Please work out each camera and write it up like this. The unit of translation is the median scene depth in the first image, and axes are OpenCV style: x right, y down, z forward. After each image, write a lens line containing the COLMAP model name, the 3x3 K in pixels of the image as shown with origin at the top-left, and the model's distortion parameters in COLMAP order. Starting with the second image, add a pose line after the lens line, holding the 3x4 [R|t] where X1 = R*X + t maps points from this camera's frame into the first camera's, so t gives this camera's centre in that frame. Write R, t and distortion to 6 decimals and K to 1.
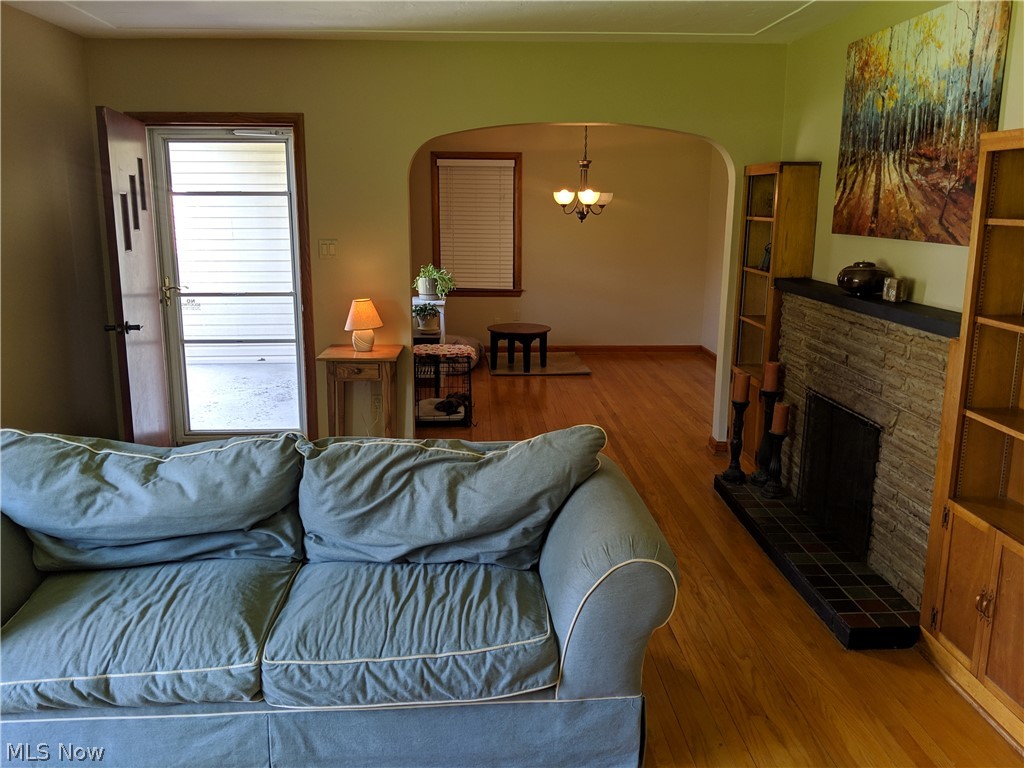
lens RADIAL K [[822.6, 0, 512.0], [0, 822.6, 384.0], [0, 0, 1]] dist [0.033193, -0.072197]
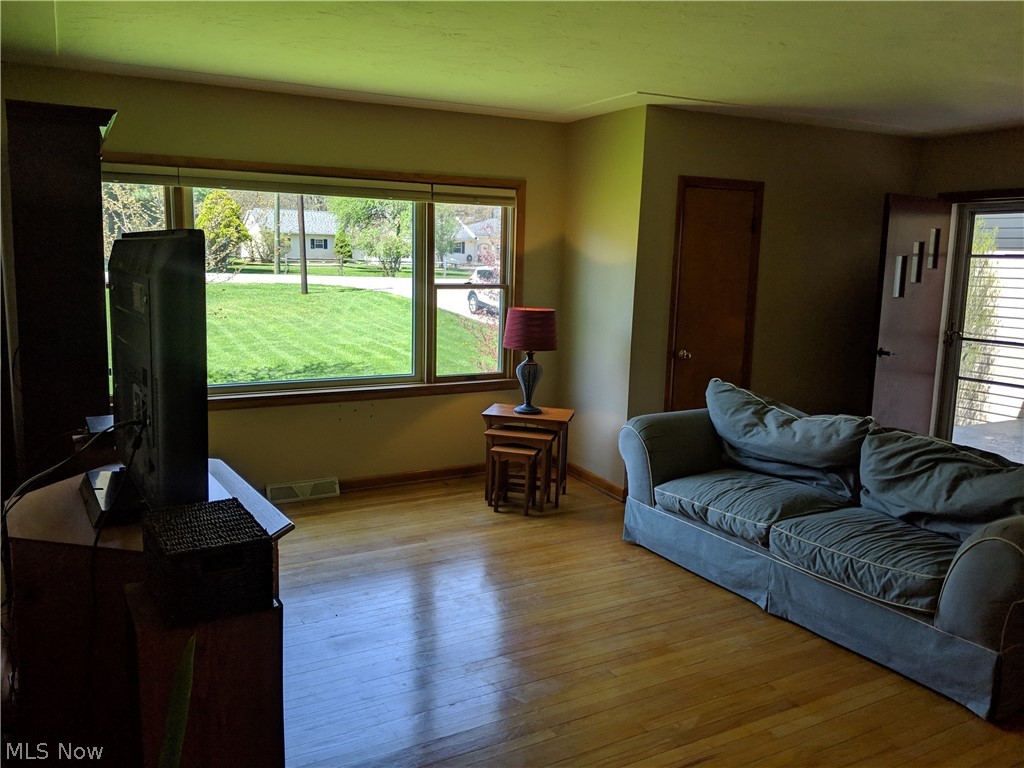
lens RADIAL K [[822.6, 0, 512.0], [0, 822.6, 384.0], [0, 0, 1]] dist [0.033193, -0.072197]
pose [[0.450839, 0.150616, -0.879806, 0.795305], [-0.209827, 0.975923, 0.059549, 0.050247], [0.867593, 0.157760, 0.471587, -0.282682]]
